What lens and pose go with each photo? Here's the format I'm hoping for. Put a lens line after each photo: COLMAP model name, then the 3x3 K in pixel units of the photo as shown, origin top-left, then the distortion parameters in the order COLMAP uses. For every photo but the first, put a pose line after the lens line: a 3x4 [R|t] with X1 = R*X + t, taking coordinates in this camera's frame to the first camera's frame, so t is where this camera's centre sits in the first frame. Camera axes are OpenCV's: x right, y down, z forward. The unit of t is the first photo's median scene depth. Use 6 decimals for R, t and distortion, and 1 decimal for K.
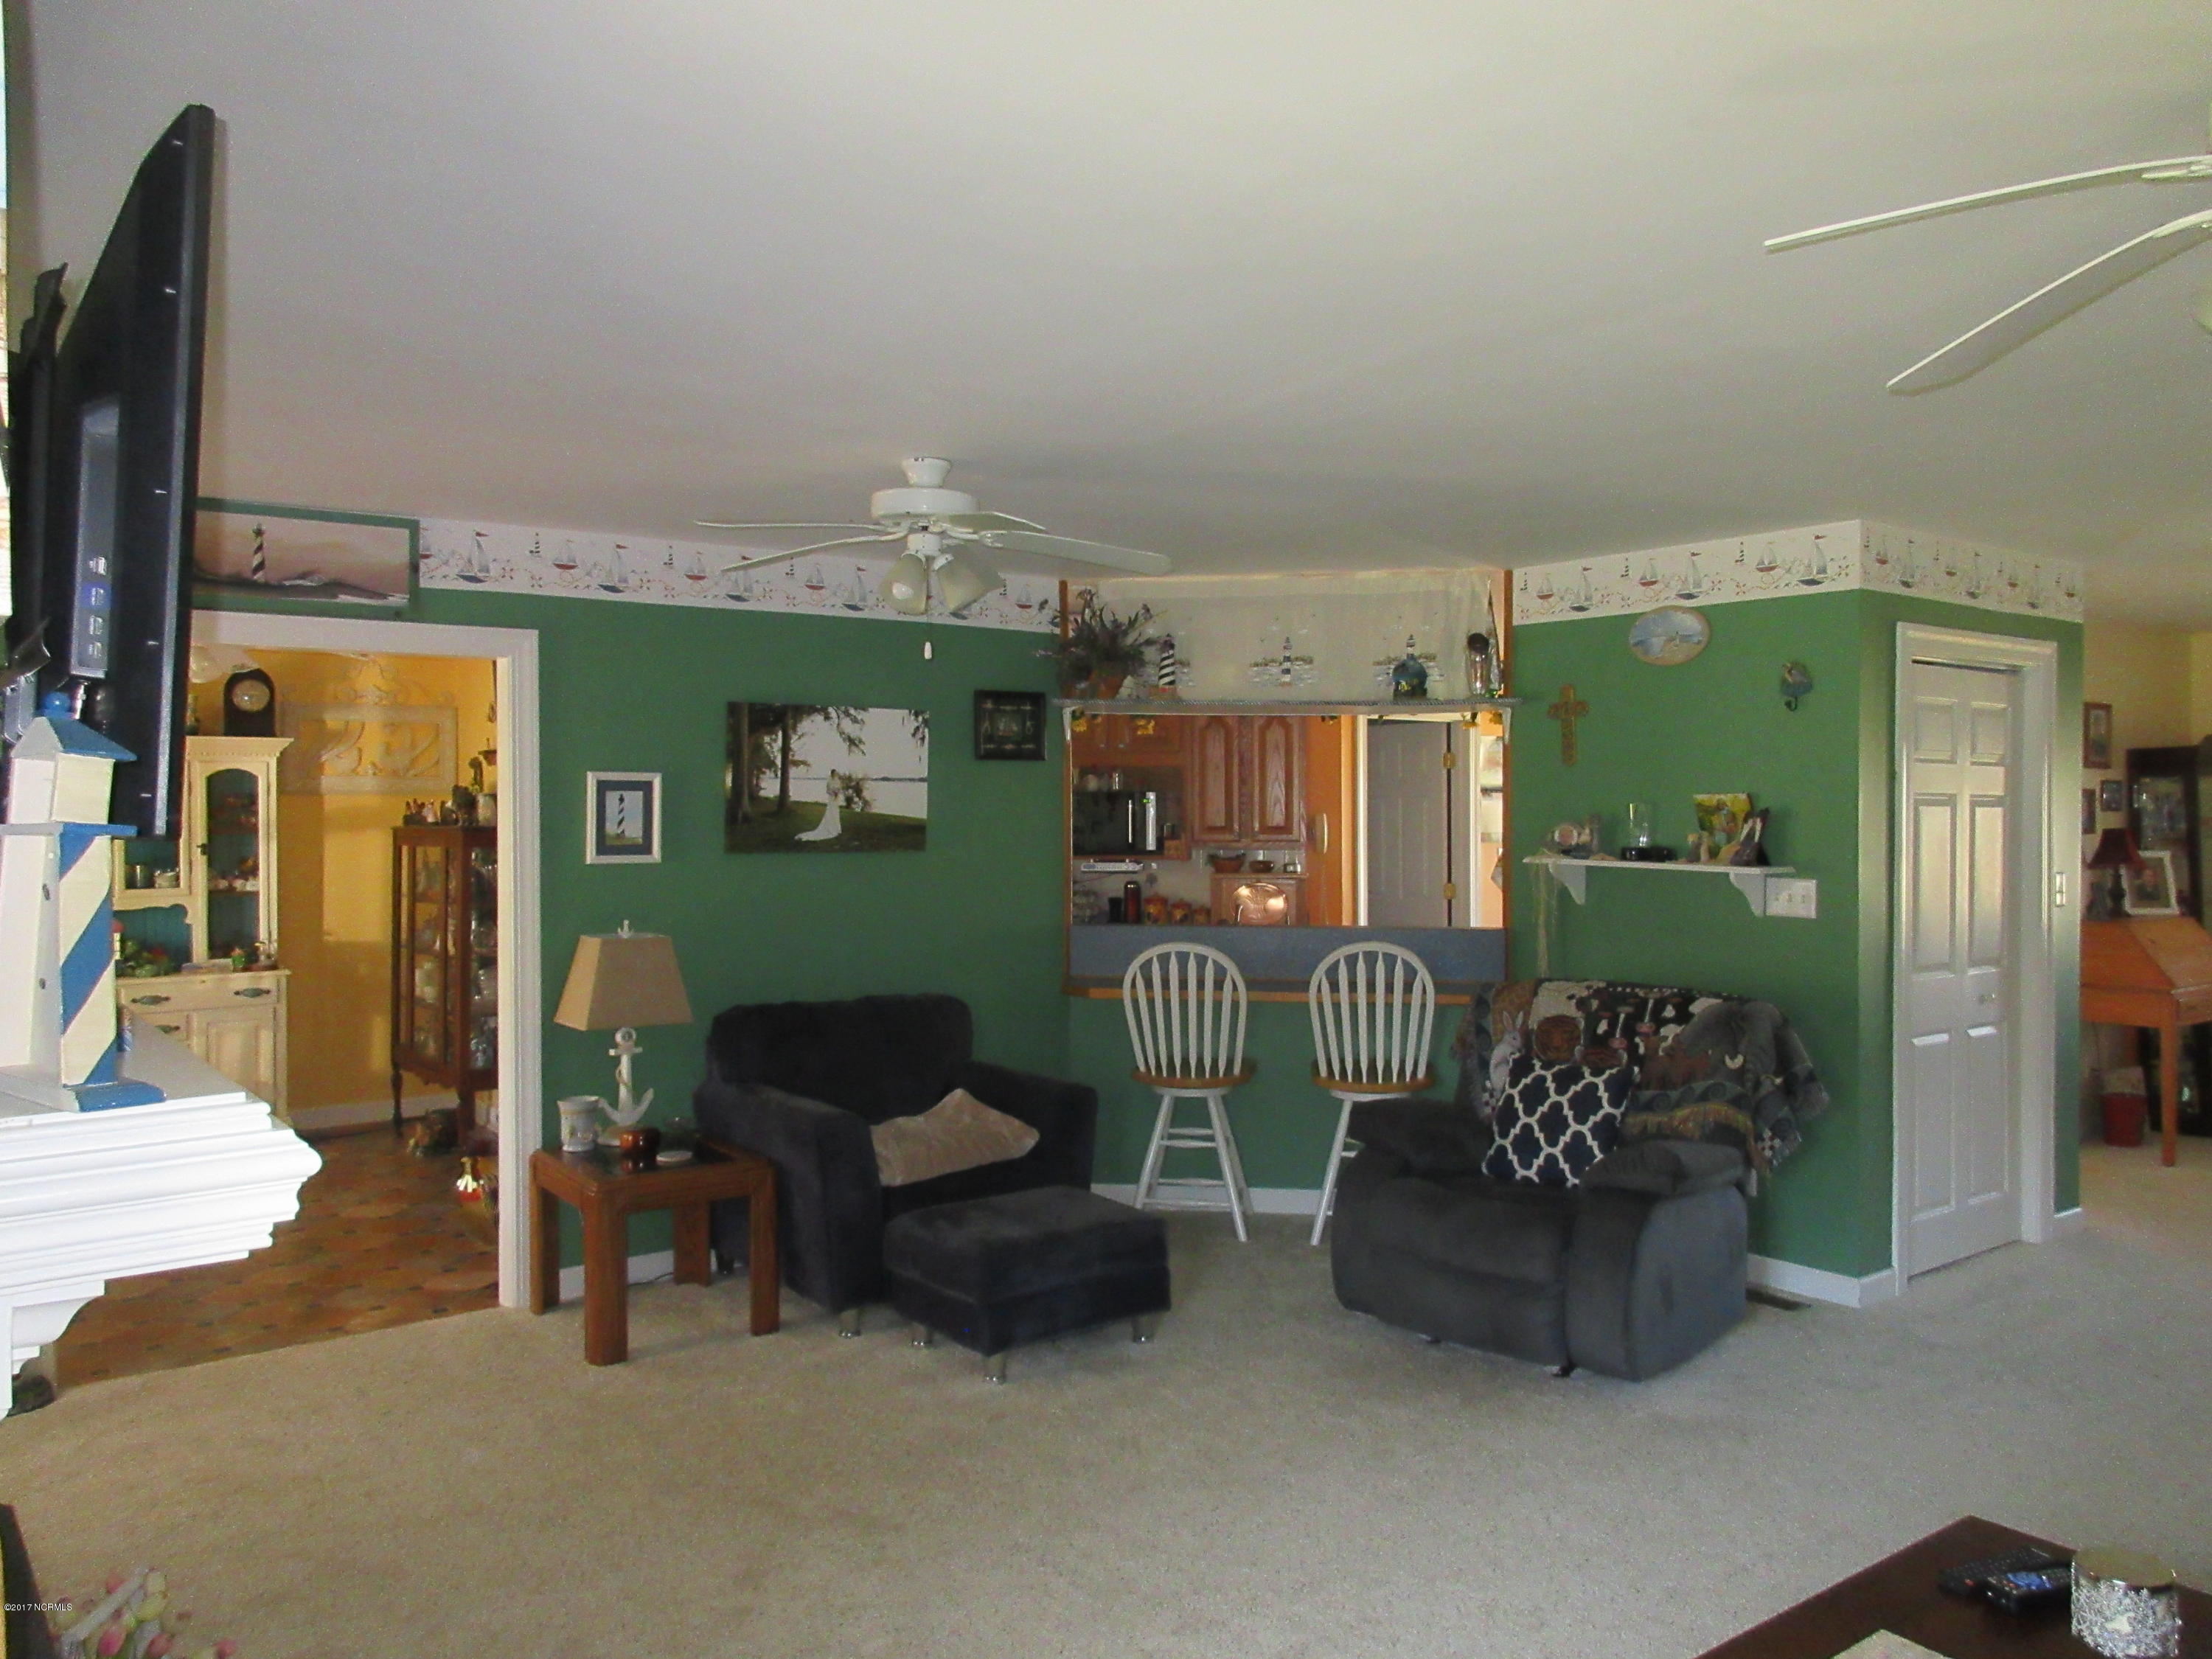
lens RADIAL K [[1661.0, 0, 1108.8], [0, 1661.0, 797.1], [0, 0, 1]] dist [0.001141, 0.003414]
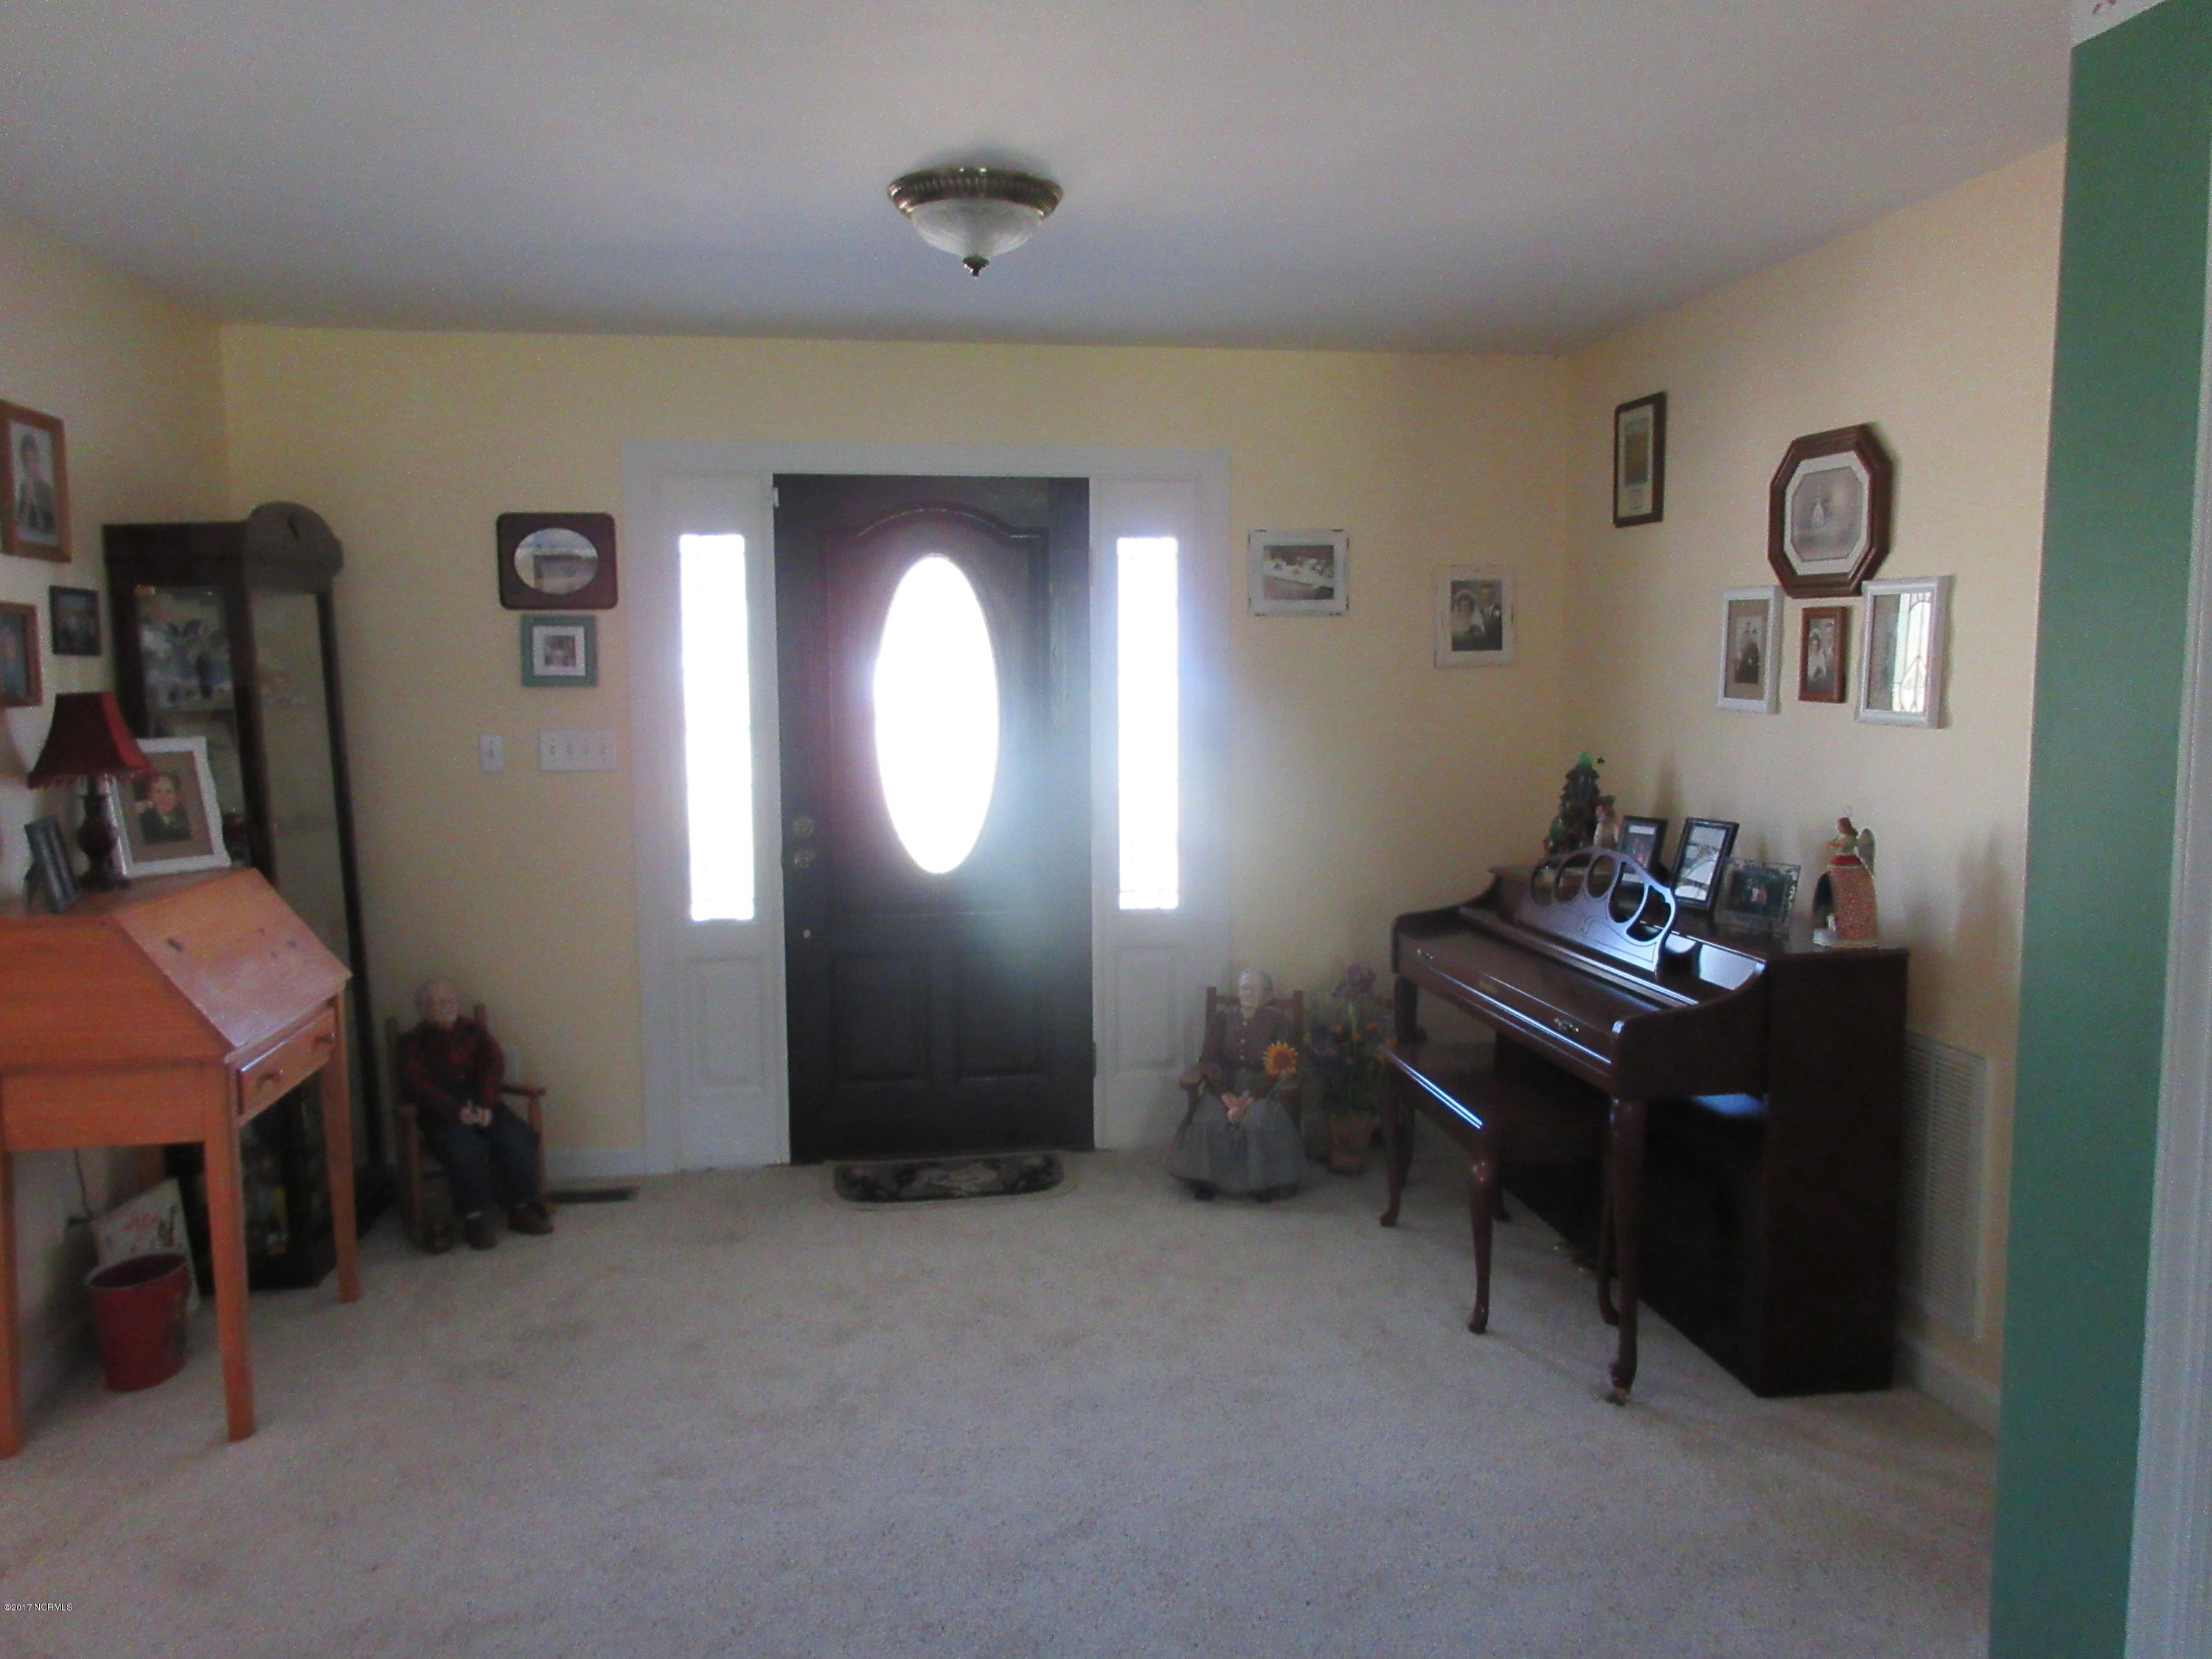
lens RADIAL K [[1661.0, 0, 1122.2], [0, 1661.0, 819.2], [0, 0, 1]] dist [0.001141, 0.003414]
pose [[0.472024, -0.085108, 0.877468, 0.336787], [0.002747, 0.995466, 0.095076, 0.010687], [-0.881581, -0.042468, 0.470118, 0.534486]]
